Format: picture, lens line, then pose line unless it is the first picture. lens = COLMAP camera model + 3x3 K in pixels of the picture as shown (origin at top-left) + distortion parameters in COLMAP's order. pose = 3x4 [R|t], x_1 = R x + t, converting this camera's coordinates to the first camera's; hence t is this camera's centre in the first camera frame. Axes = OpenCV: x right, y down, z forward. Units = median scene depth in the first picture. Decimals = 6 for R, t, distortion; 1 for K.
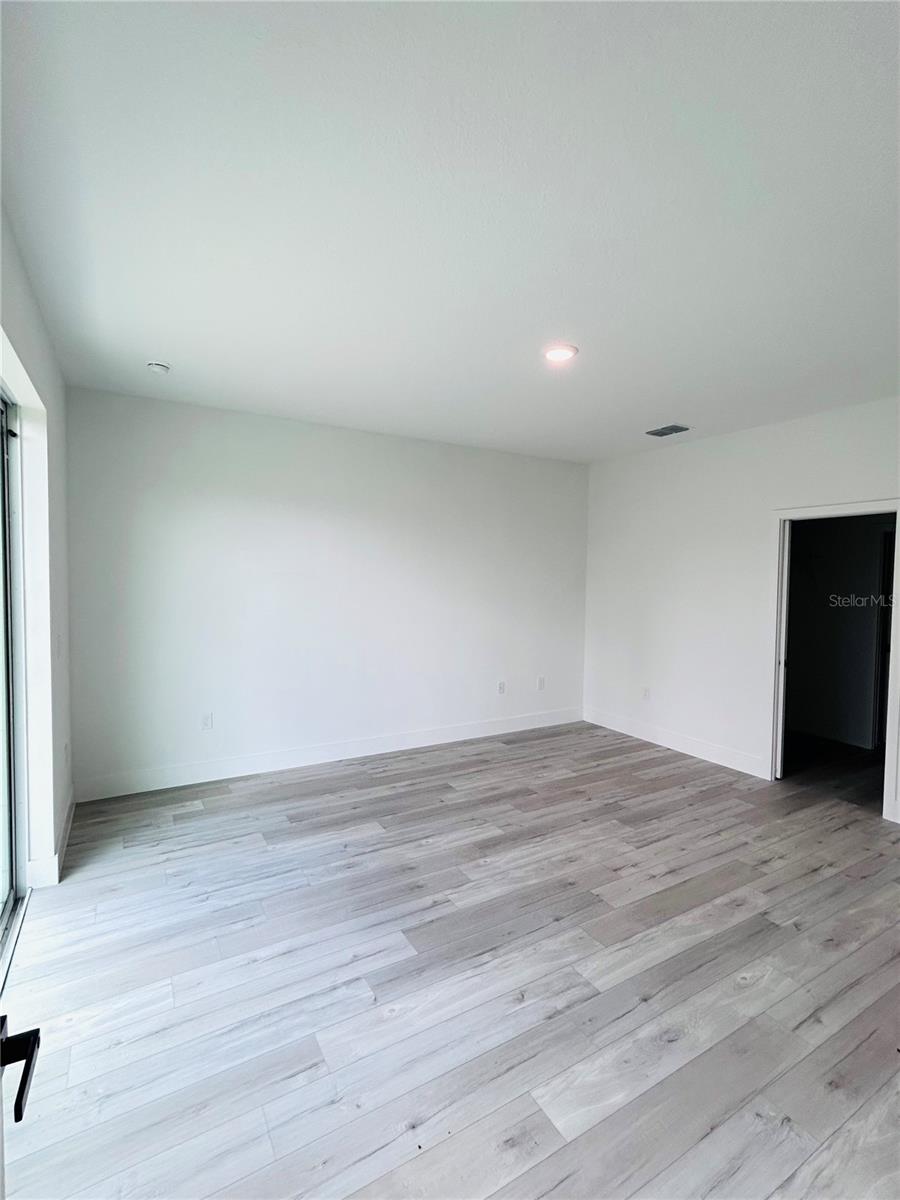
lens RADIAL K [[559.4, 0, 450.2], [0, 559.4, 600.4], [0, 0, 1]] dist [0.002983, 0.001728]
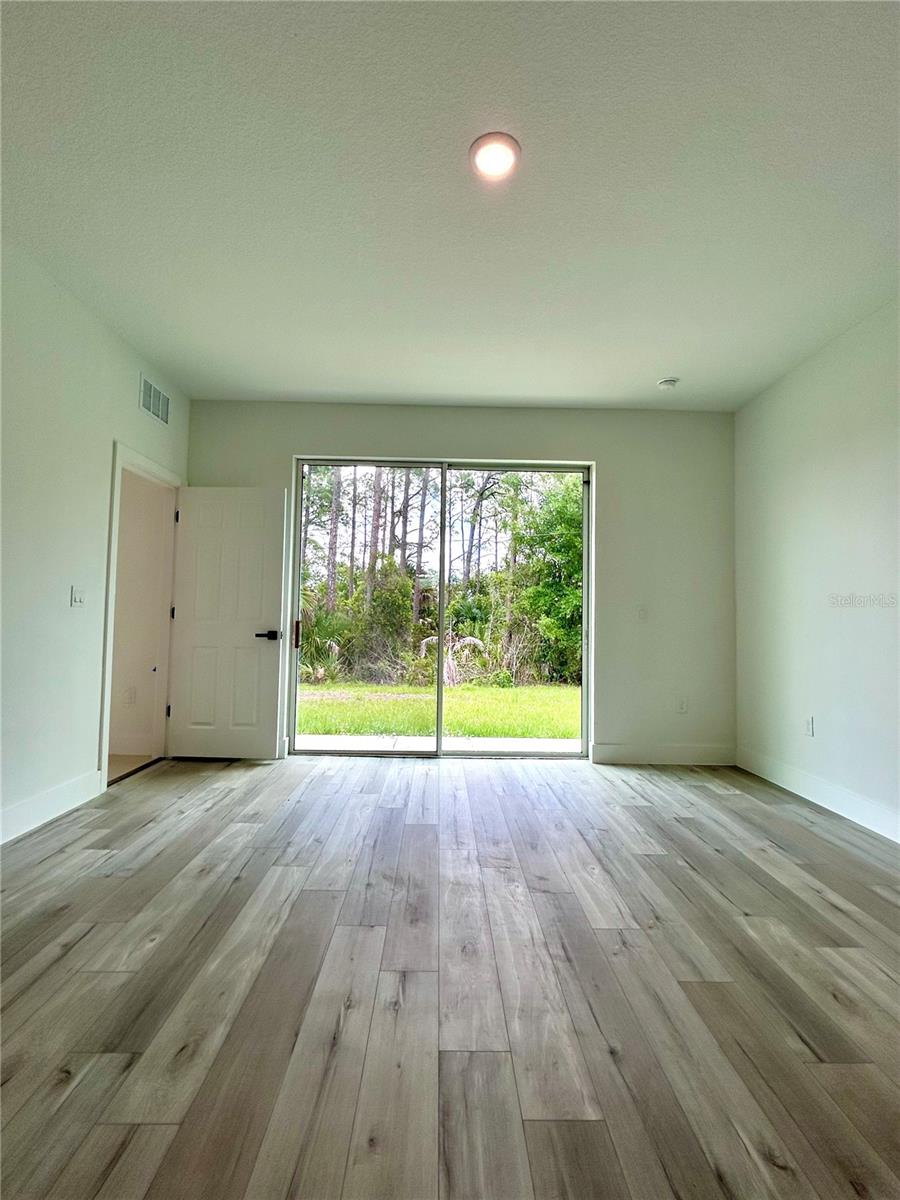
lens RADIAL K [[517.5, 0, 449.4], [0, 517.5, 596.4], [0, 0, 1]] dist [0.001294, 0.000711]
pose [[-0.465934, -0.062112, -0.882637, 0.790832], [-0.066033, 0.997192, -0.035315, 0.125357], [0.882352, 0.041828, -0.468727, 1.329154]]
